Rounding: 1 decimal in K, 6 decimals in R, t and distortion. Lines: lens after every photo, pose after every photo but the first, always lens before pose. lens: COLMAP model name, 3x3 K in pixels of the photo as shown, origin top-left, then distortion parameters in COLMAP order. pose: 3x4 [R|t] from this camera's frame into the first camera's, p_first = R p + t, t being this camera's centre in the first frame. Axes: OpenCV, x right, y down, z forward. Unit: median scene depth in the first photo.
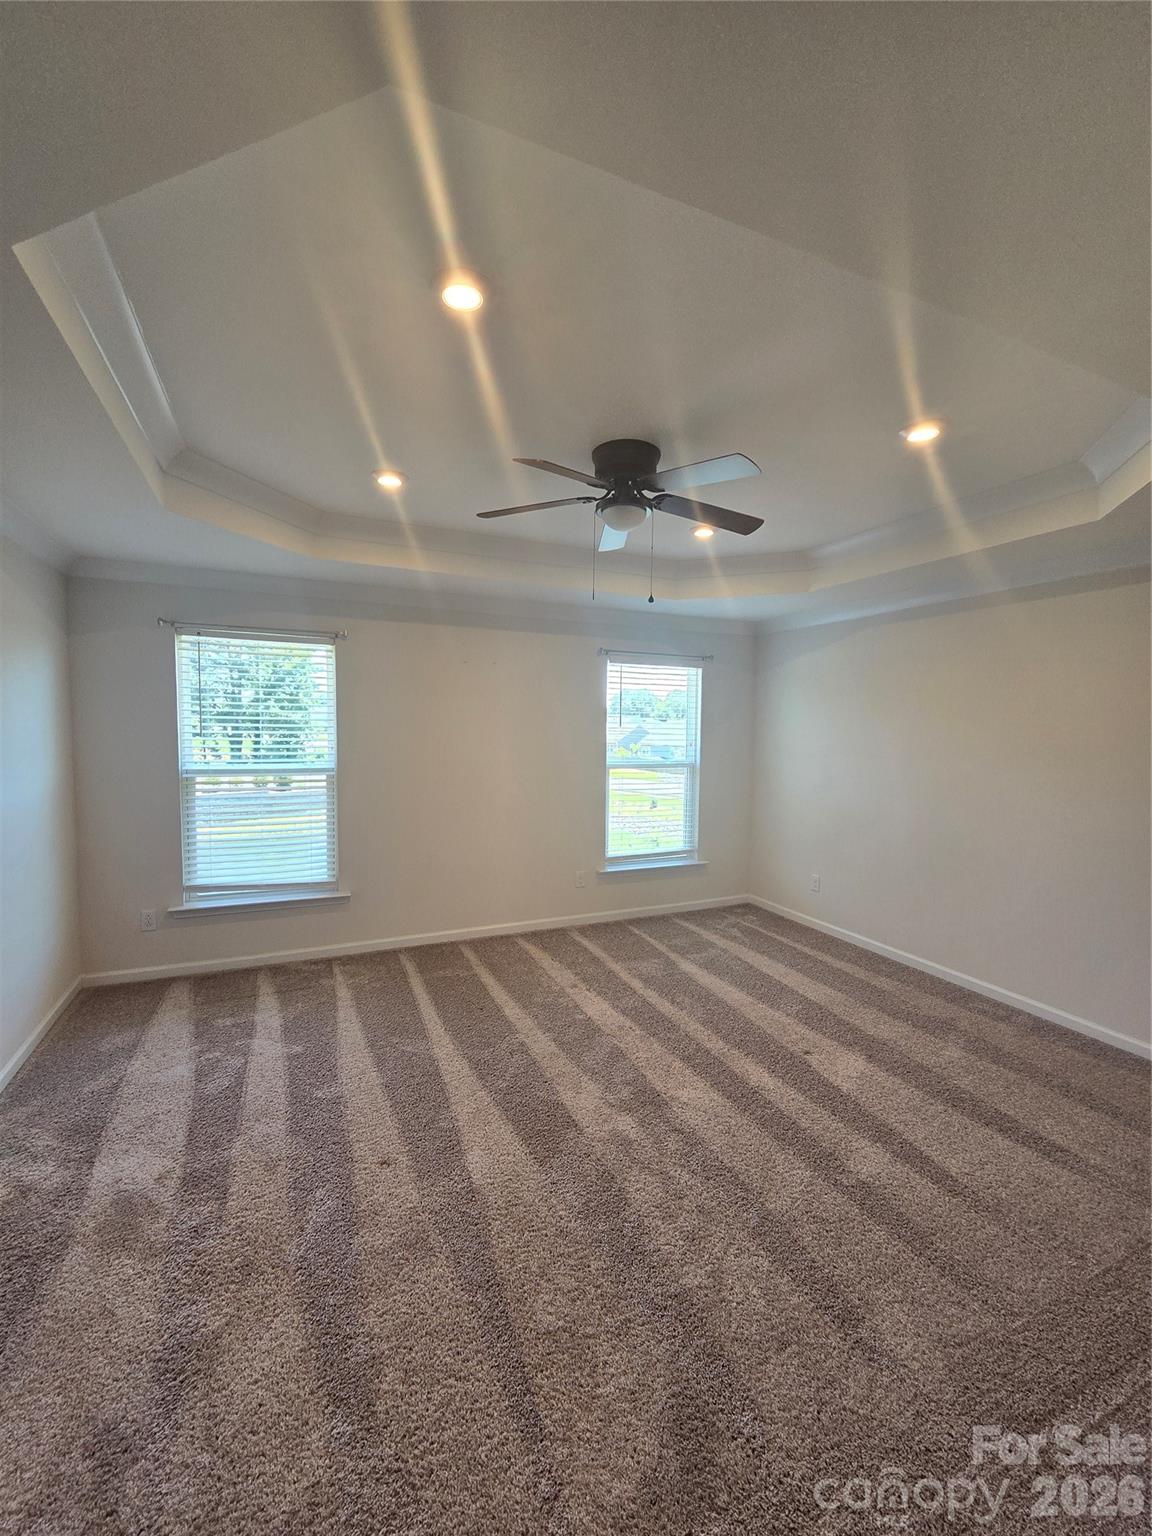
lens RADIAL K [[638.1, 0, 568.4], [0, 638.1, 770.7], [0, 0, 1]] dist [-0.003708, -0.000308]
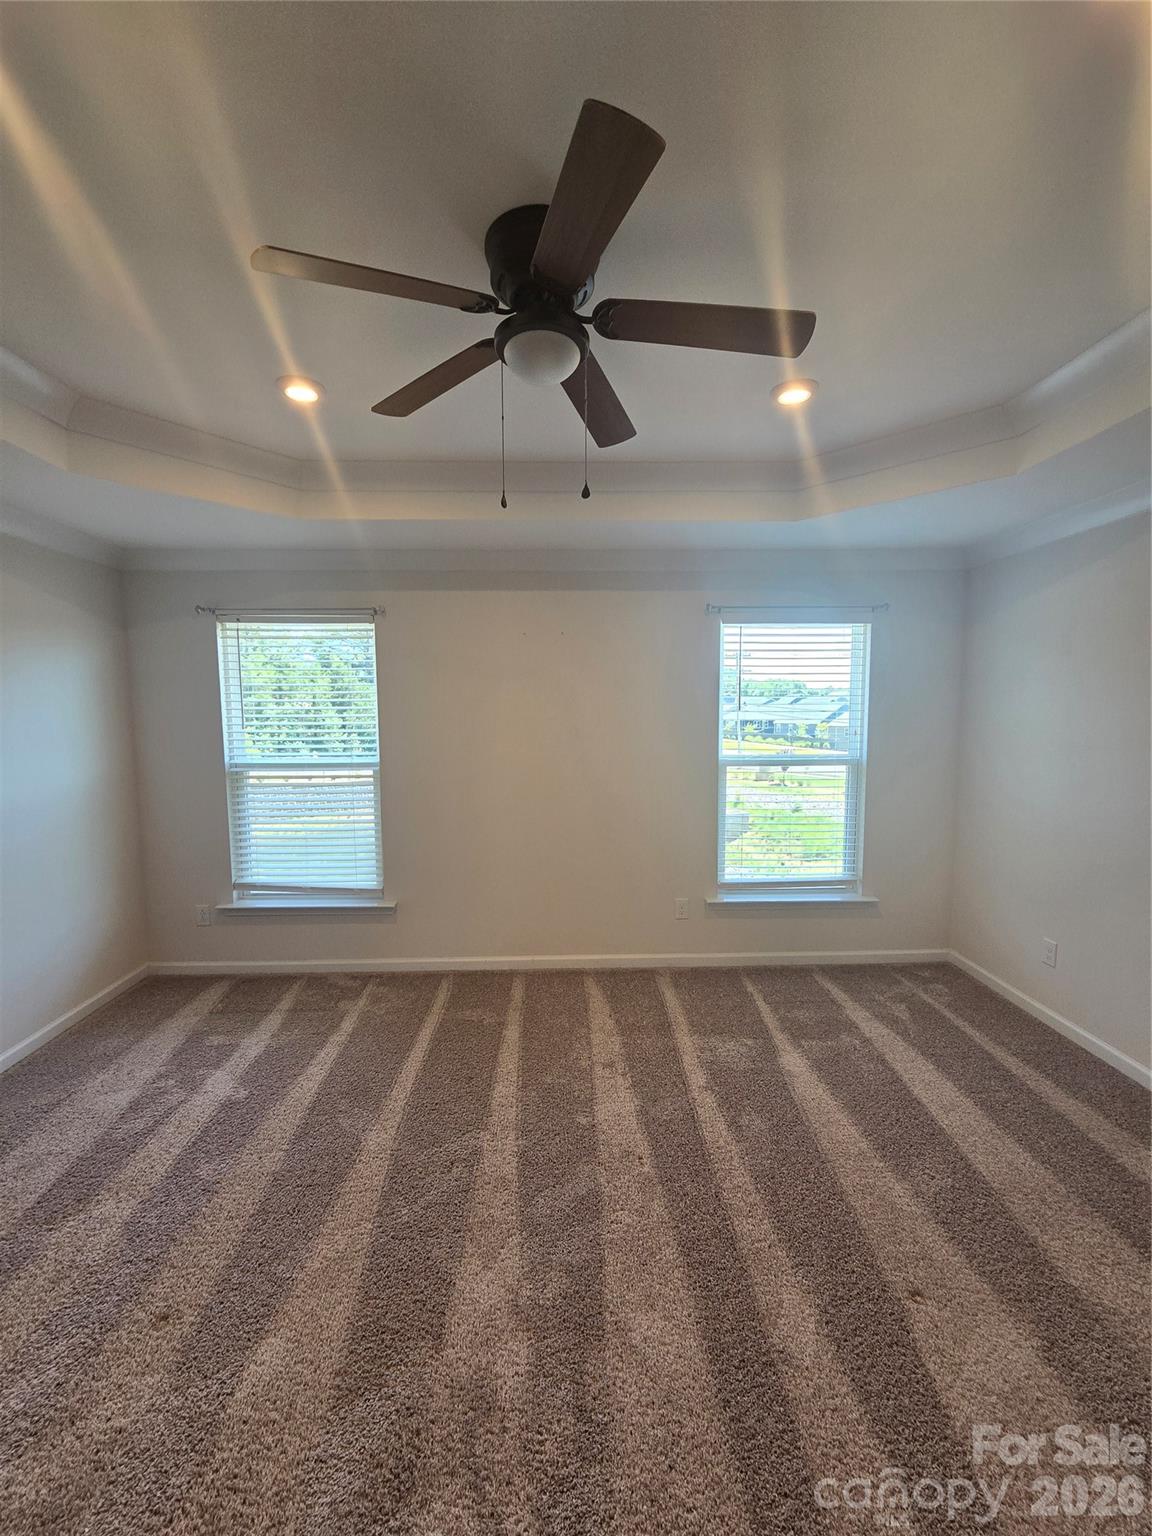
lens RADIAL K [[638.1, 0, 568.4], [0, 638.1, 770.7], [0, 0, 1]] dist [-0.003708, -0.000308]
pose [[0.923090, 0.017689, -0.384177, 0.236136], [-0.008815, 0.999652, 0.024847, -0.018396], [0.384483, -0.019549, 0.922925, 0.302995]]
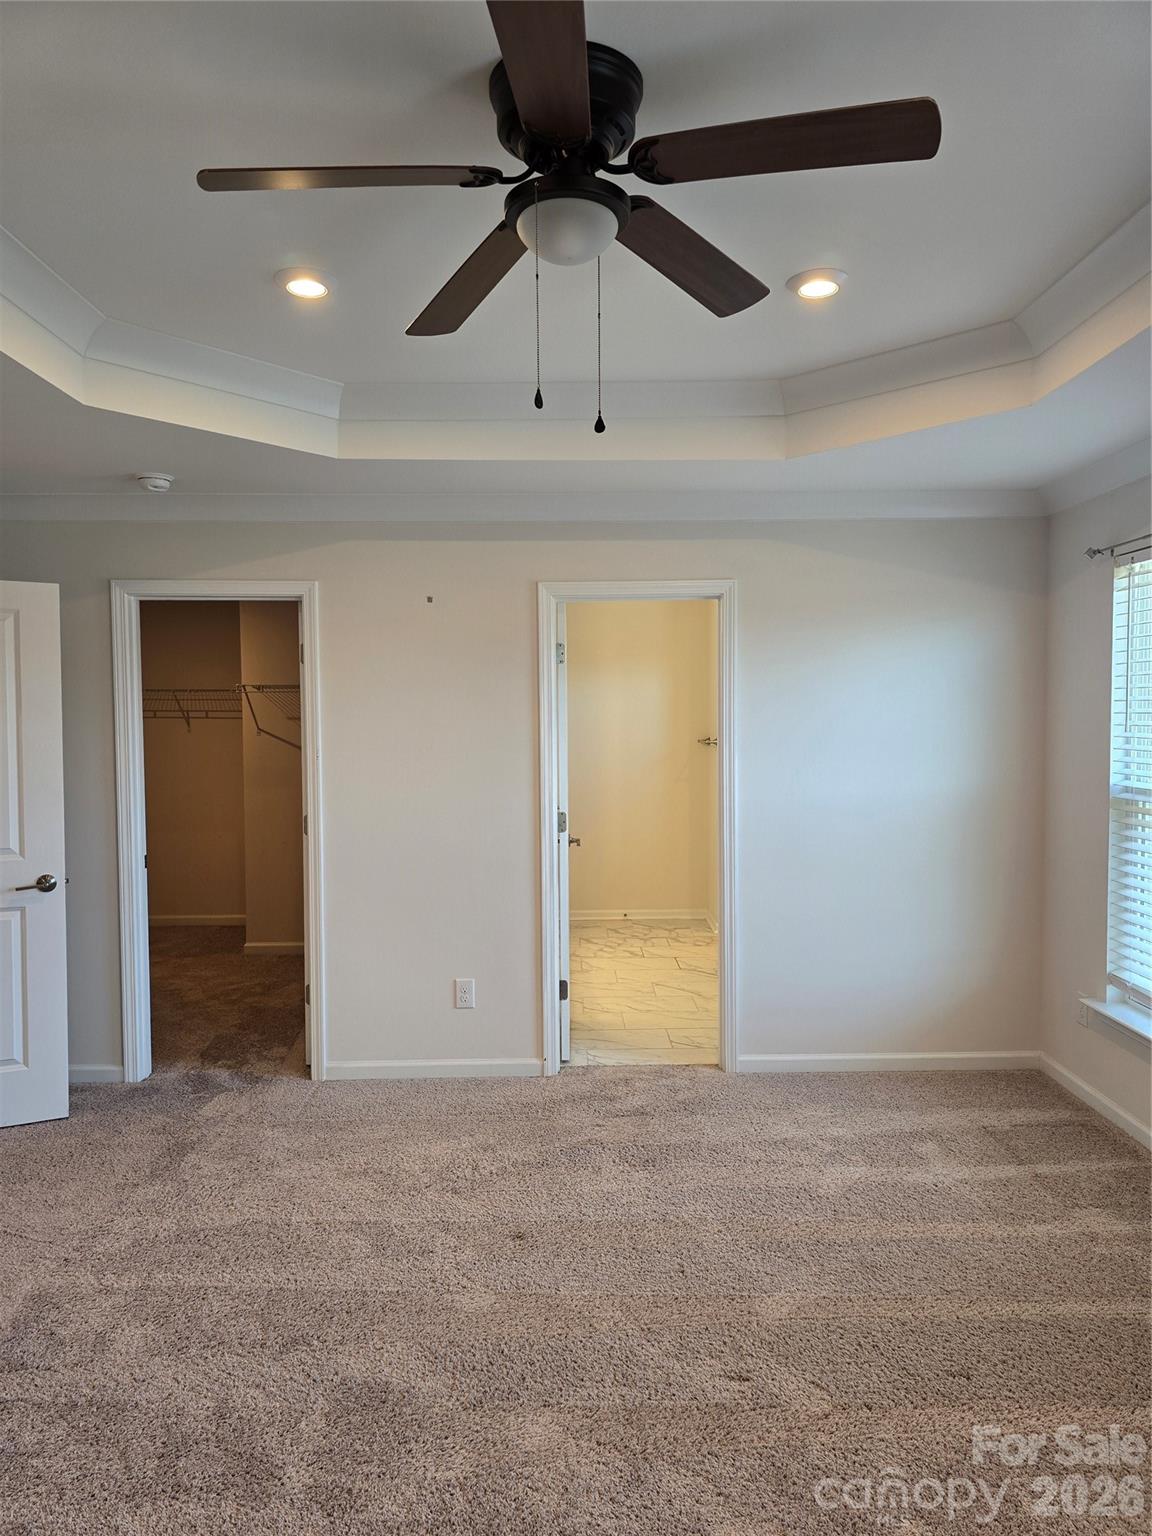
lens RADIAL K [[1036.7, 0, 578.1], [0, 1036.7, 771.6], [0, 0, 1]] dist [0.065828, -0.055074]
pose [[-0.371930, 0.036716, -0.927534, 0.529588], [-0.071961, 0.995070, 0.068245, -0.046337], [0.925467, 0.092128, -0.367454, 0.877438]]
